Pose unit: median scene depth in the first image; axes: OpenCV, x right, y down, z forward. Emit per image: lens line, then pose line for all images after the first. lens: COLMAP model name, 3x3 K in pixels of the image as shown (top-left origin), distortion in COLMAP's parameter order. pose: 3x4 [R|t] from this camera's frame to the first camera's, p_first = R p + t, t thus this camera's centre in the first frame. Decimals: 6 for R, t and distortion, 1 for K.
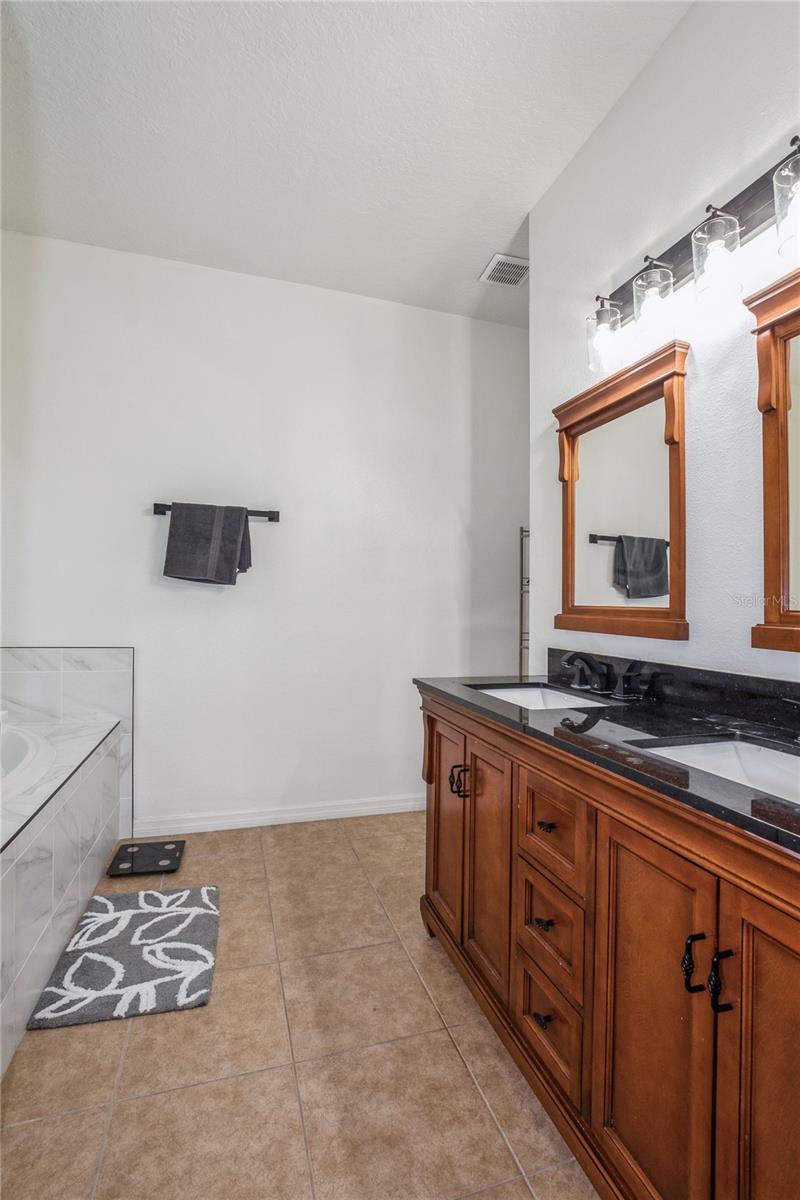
lens RADIAL K [[533.9, 0, 409.8], [0, 533.9, 592.4], [0, 0, 1]] dist [-0.037526, 0.007044]
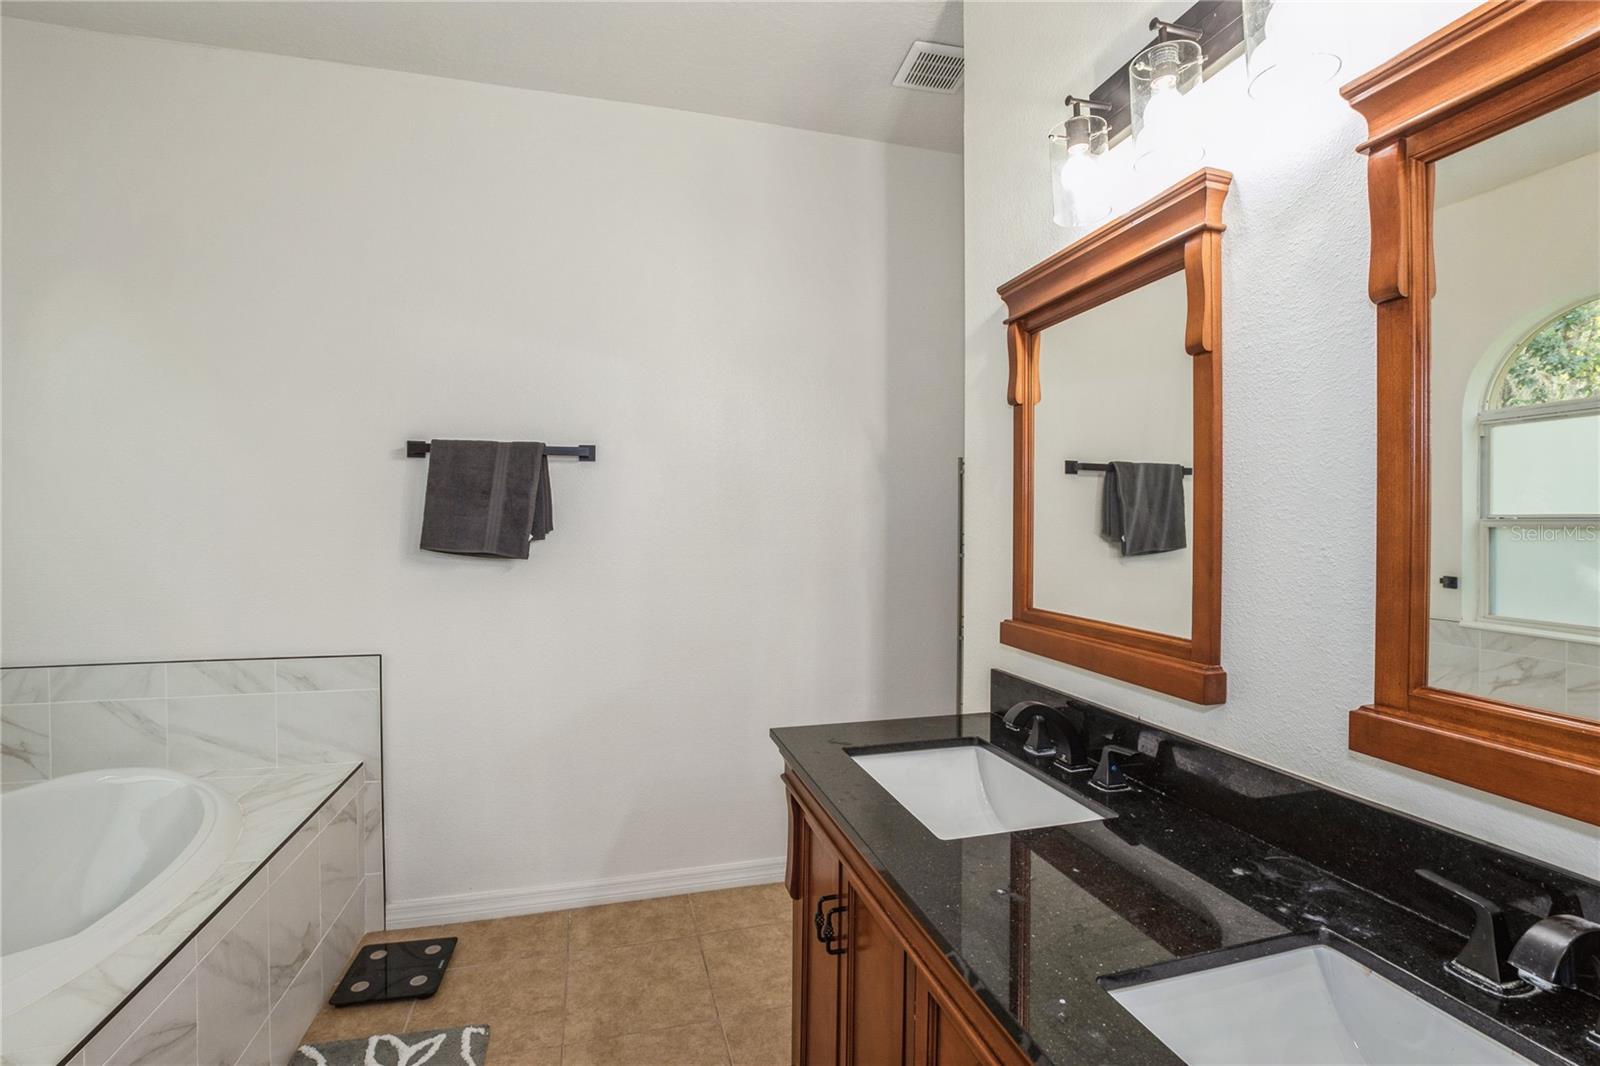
lens RADIAL K [[711.8, 0, 786.1], [0, 711.8, 542.8], [0, 0, 1]] dist [-0.037526, 0.007044]
pose [[0.998191, -0.009975, -0.059282, 0.070355], [0.012009, 0.999348, 0.034051, -0.080683], [0.058904, -0.034701, 0.997660, 0.156296]]
